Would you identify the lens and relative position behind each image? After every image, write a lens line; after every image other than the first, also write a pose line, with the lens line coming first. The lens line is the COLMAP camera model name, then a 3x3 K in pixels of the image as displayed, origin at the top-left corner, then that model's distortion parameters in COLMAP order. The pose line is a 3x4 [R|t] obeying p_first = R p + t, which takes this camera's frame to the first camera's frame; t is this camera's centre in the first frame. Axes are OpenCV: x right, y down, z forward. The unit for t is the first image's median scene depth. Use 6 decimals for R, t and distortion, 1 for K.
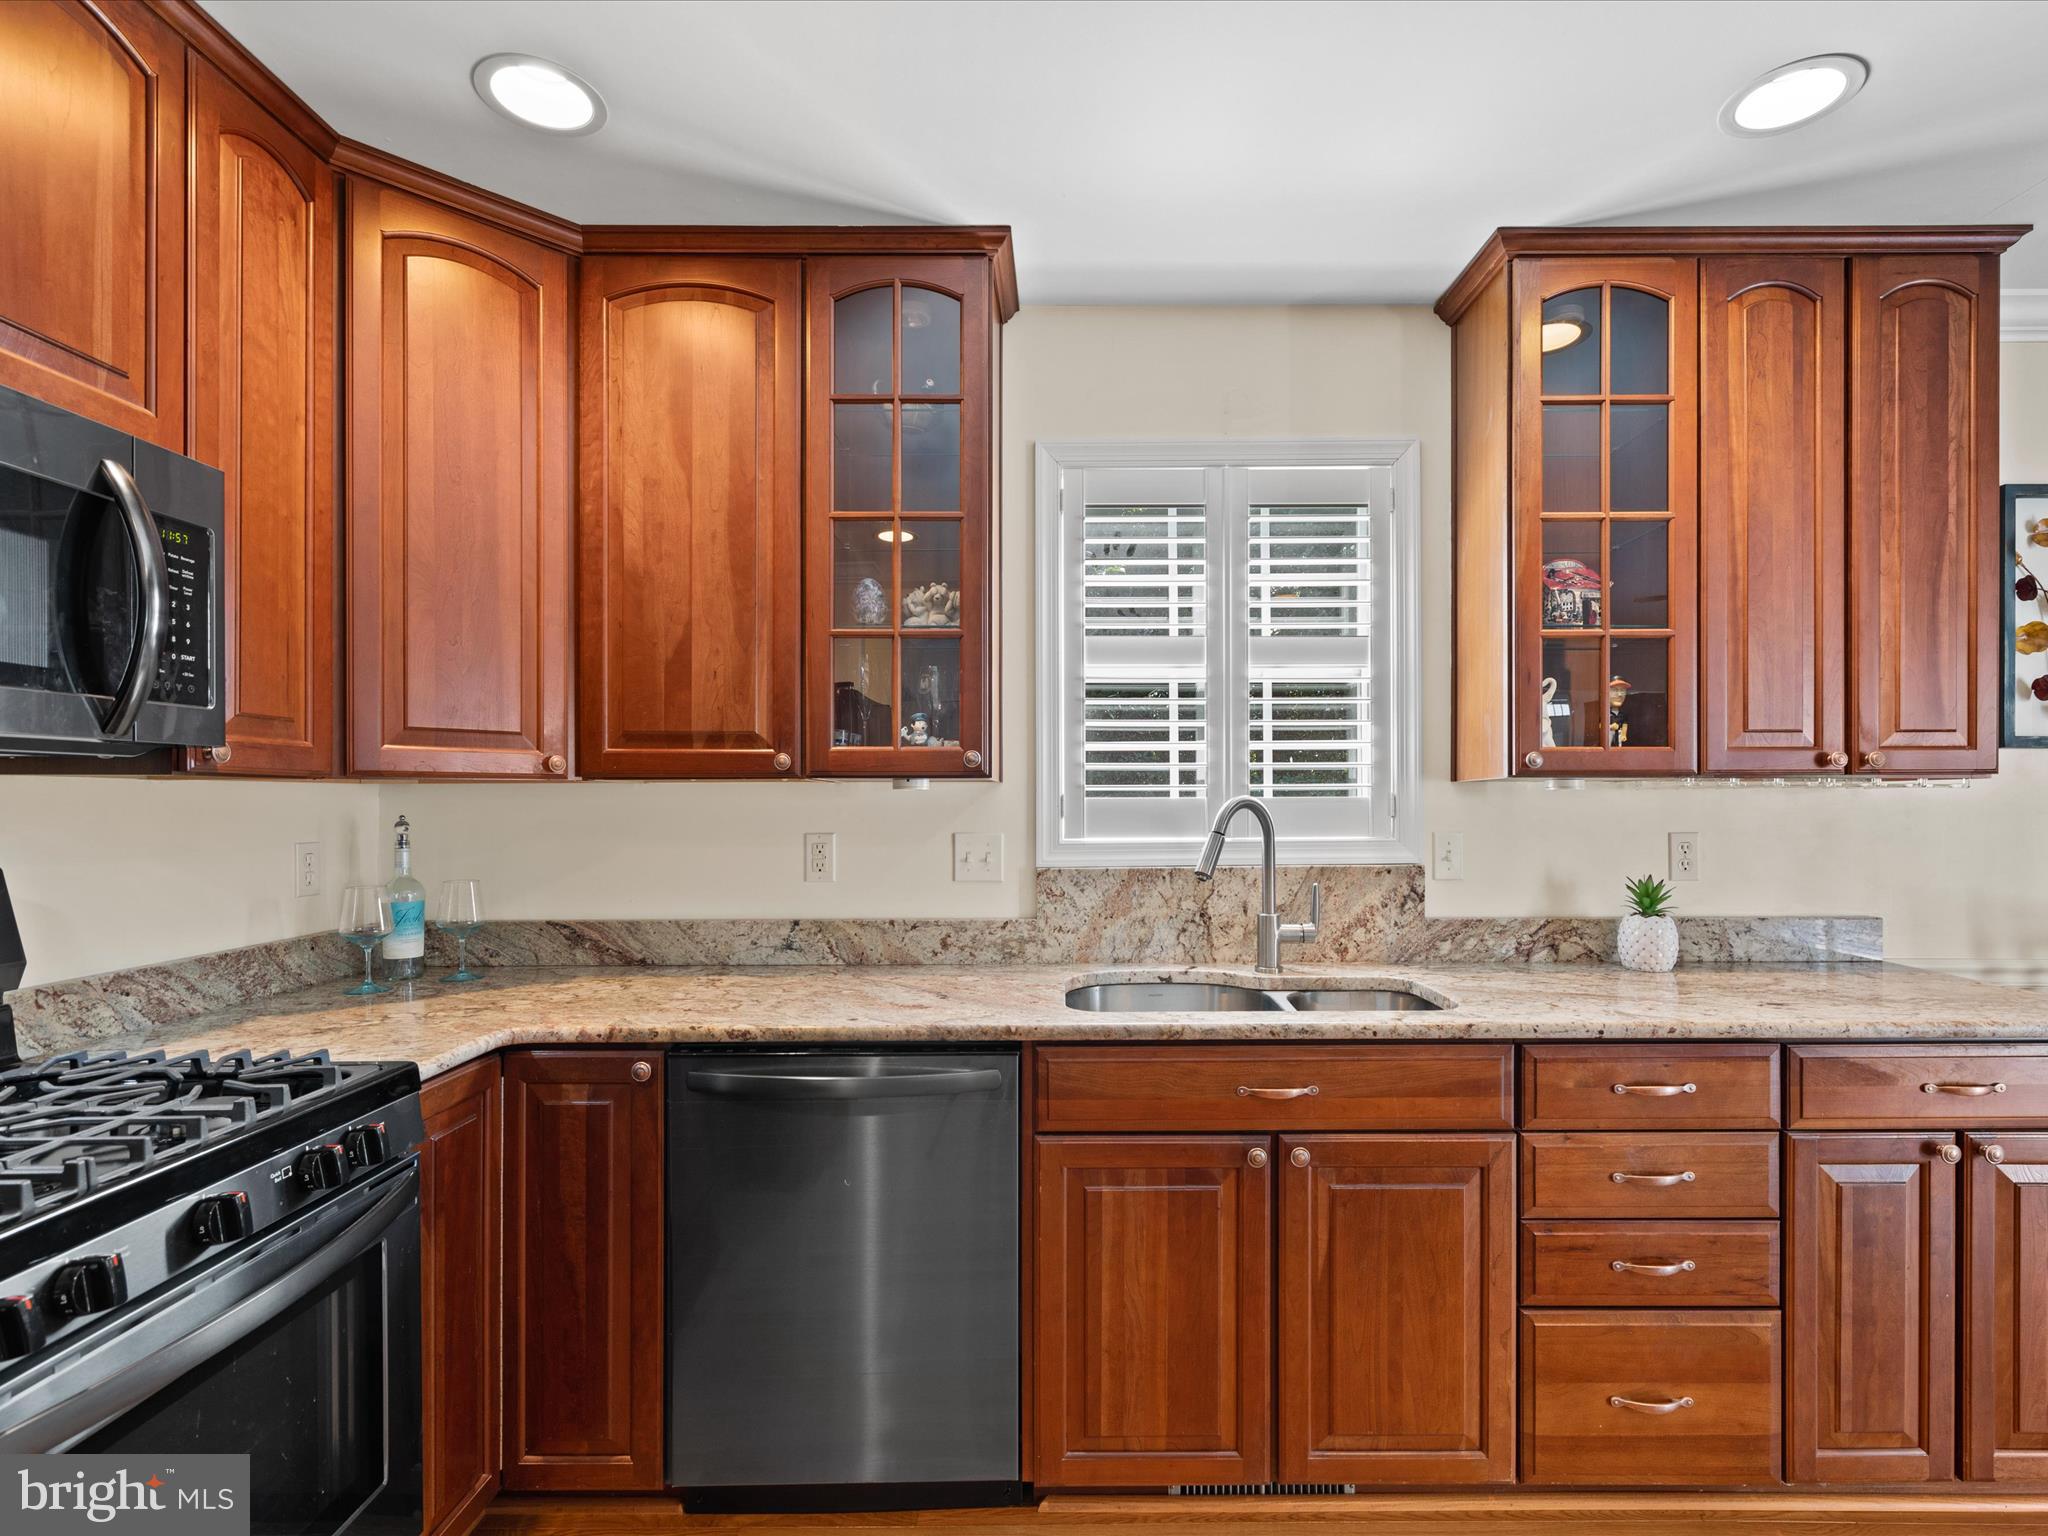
lens RADIAL K [[1019.4, 0, 1051.6], [0, 1019.4, 806.1], [0, 0, 1]] dist [0.005938, -0.001172]
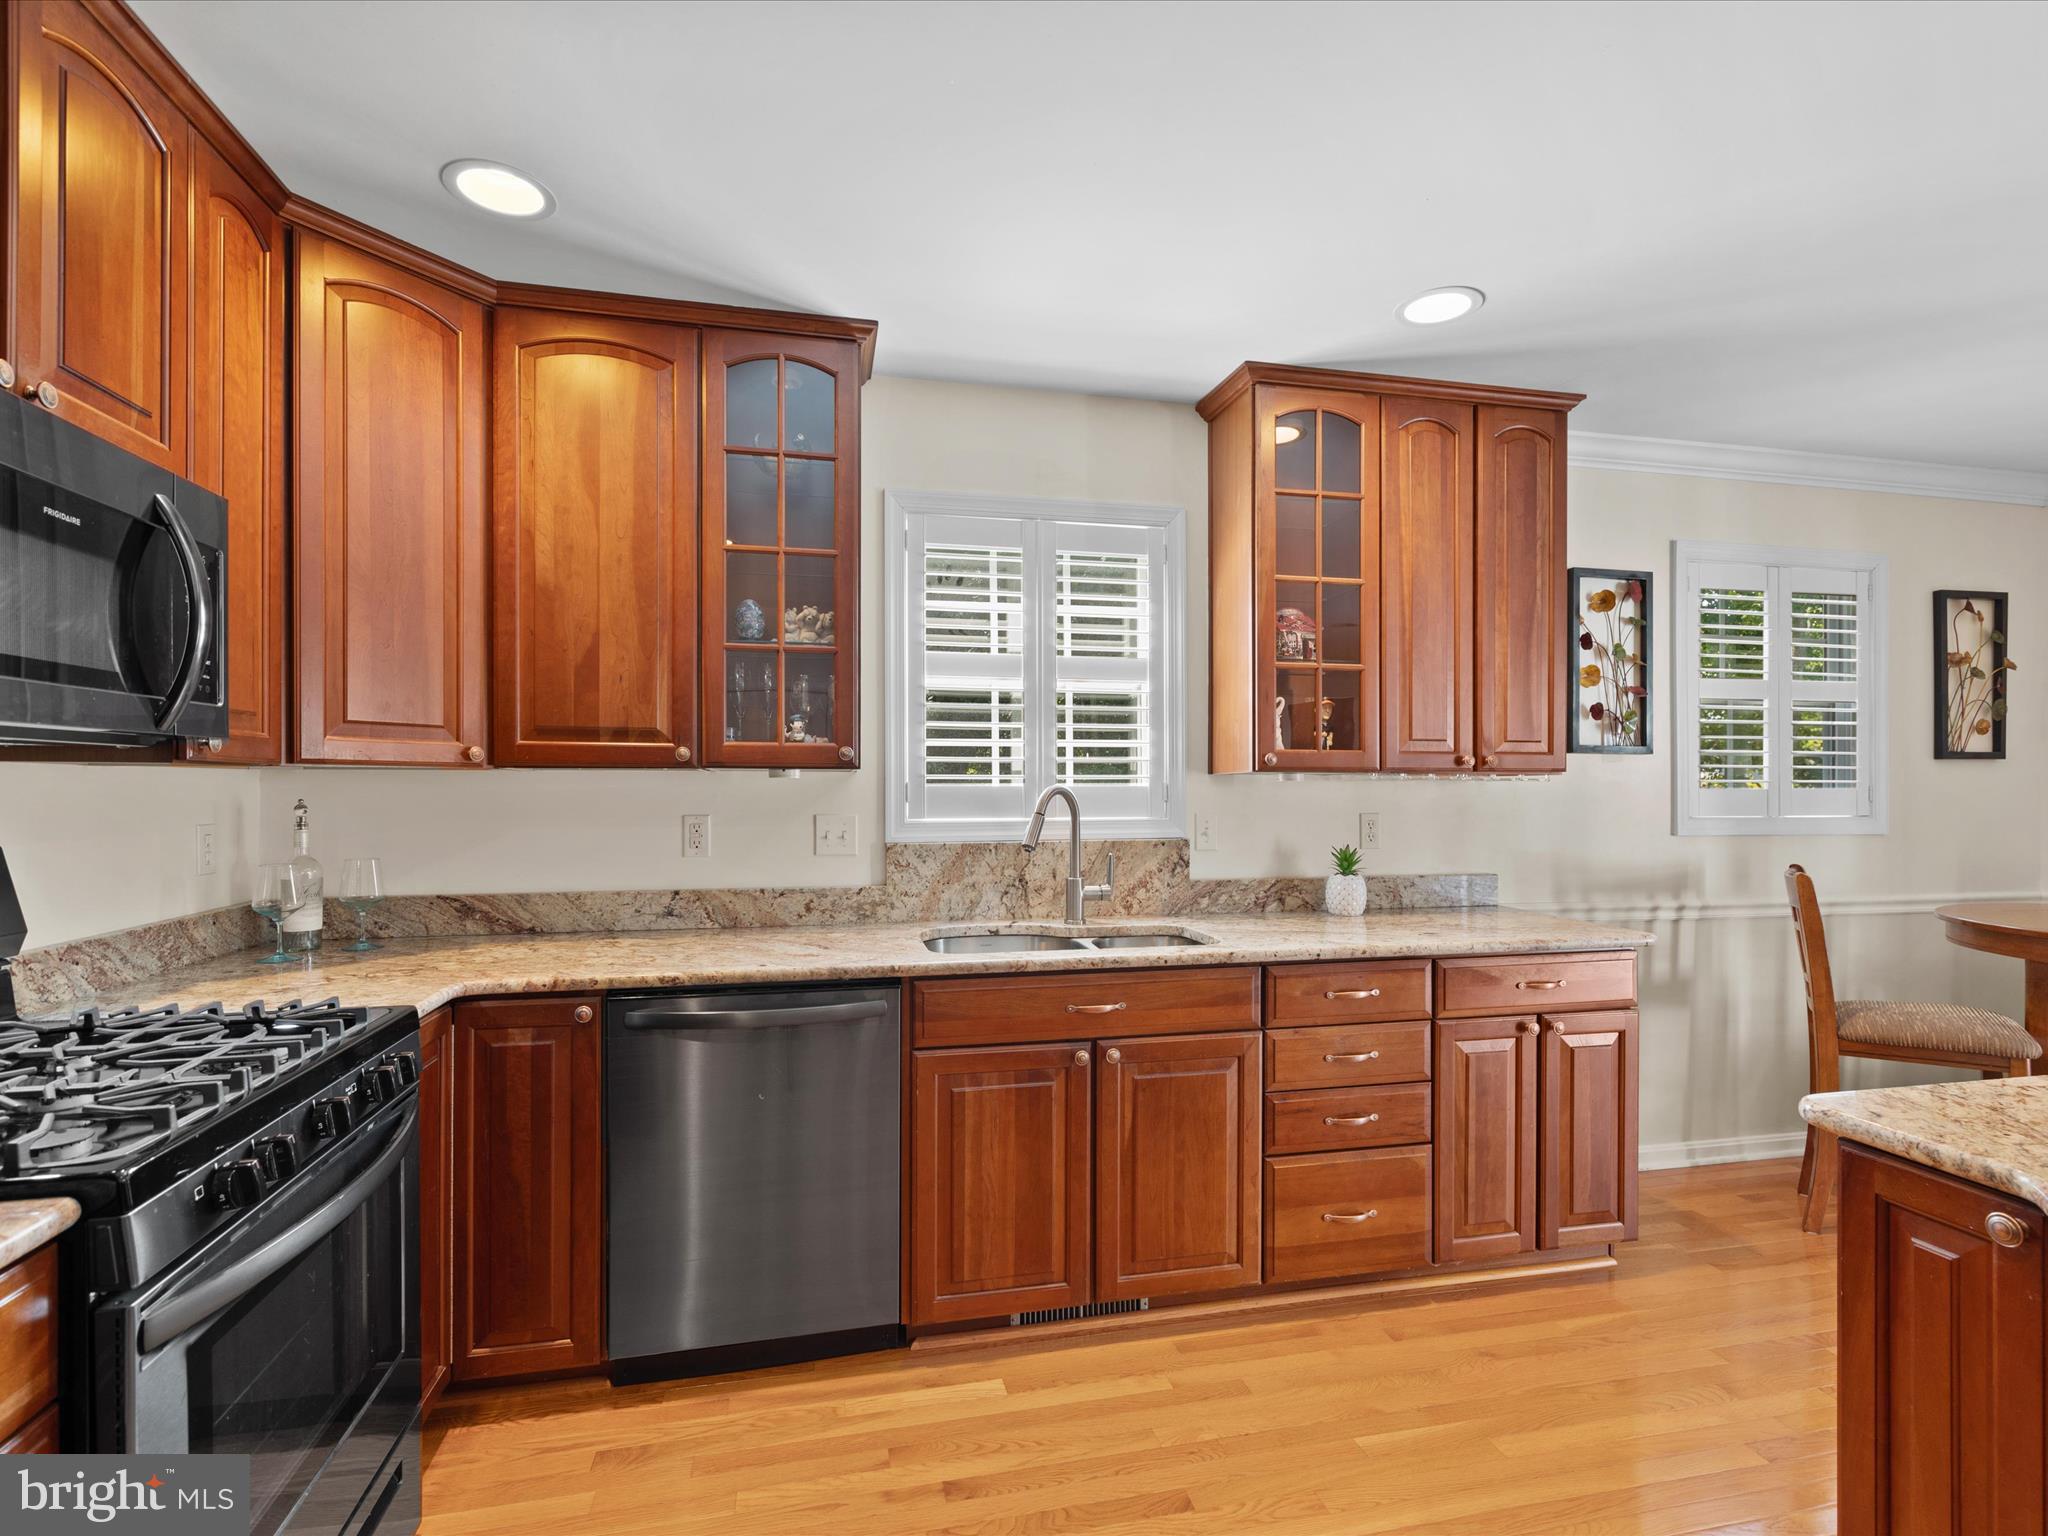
lens RADIAL K [[972.5, 0, 1017.9], [0, 972.5, 785.3], [0, 0, 1]] dist [0.001335, 0.000869]
pose [[0.977834, 0.004303, 0.209336, -0.118079], [-0.003056, 0.999976, -0.006280, -0.001376], [-0.209358, 0.005501, 0.977824, -0.178266]]
